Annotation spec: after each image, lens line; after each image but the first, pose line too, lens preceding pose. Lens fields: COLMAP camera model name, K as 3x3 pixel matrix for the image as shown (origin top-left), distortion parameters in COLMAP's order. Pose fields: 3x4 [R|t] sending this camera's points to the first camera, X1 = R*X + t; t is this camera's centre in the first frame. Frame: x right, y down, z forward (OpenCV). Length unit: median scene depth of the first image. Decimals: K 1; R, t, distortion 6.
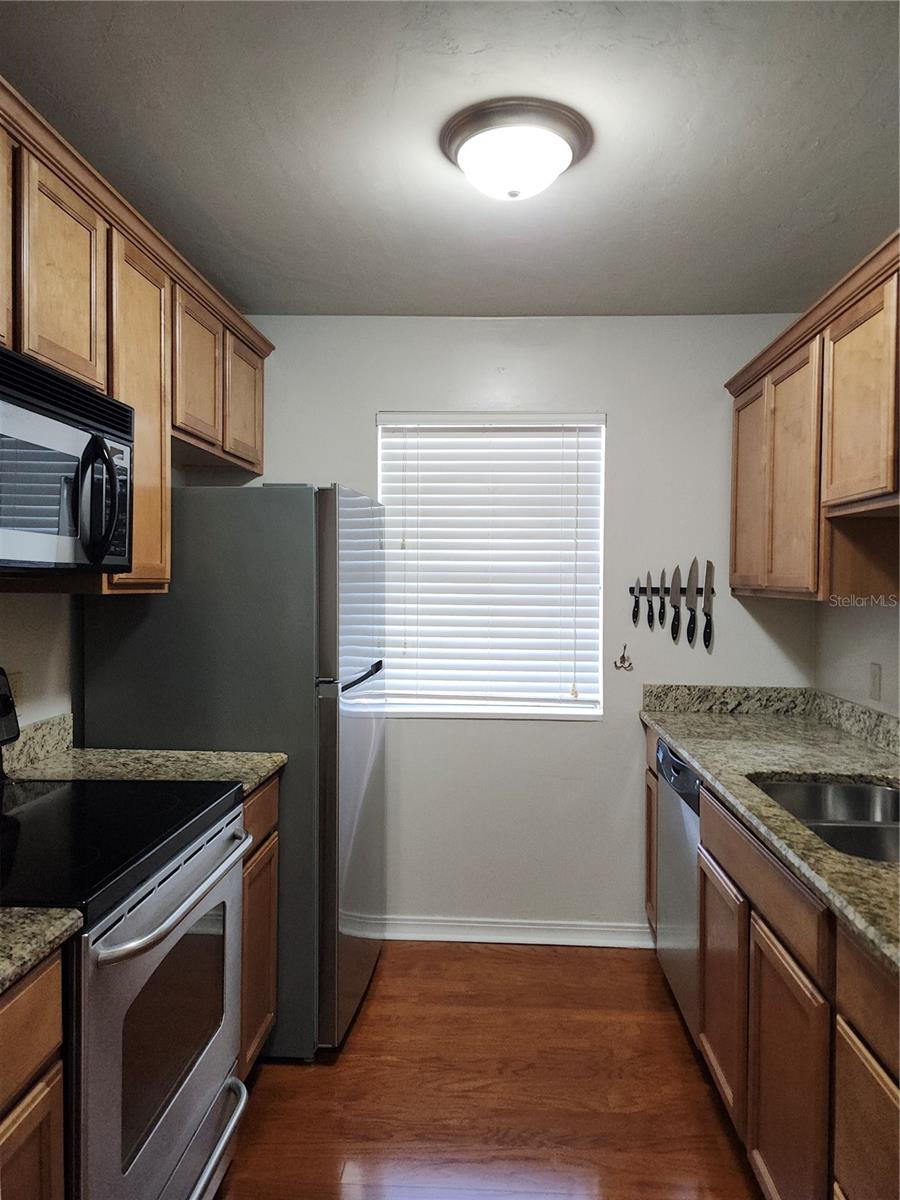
lens RADIAL K [[840.1, 0, 450.0], [0, 840.1, 600.0], [0, 0, 1]] dist [-0.002065, -0.003796]
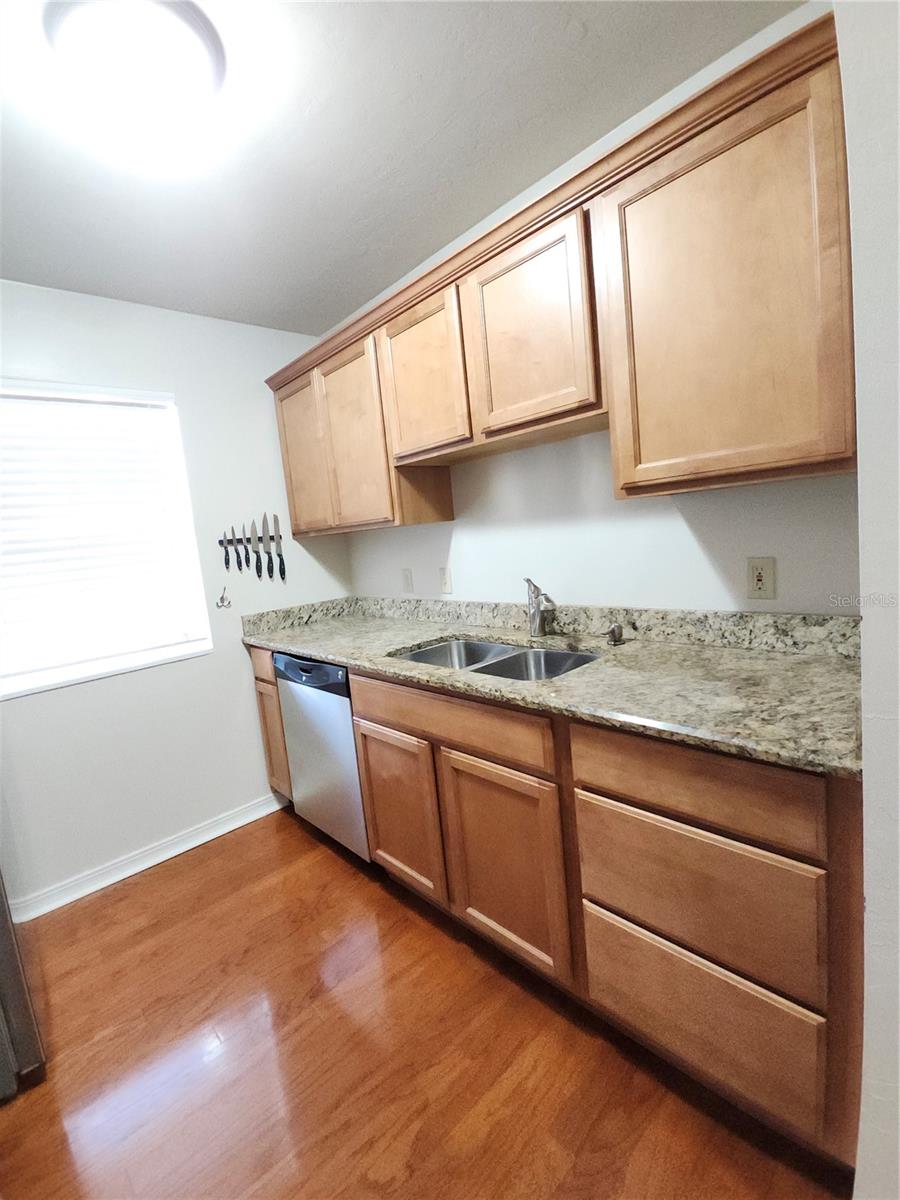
lens RADIAL K [[526.4, 0, 446.8], [0, 526.4, 587.8], [0, 0, 1]] dist [-0.024307, 0.000280]
pose [[0.687946, -0.158902, 0.708153, -0.142037], [0.126862, 0.987044, 0.098240, 0.026223], [-0.714588, 0.022254, 0.699192, 0.294604]]
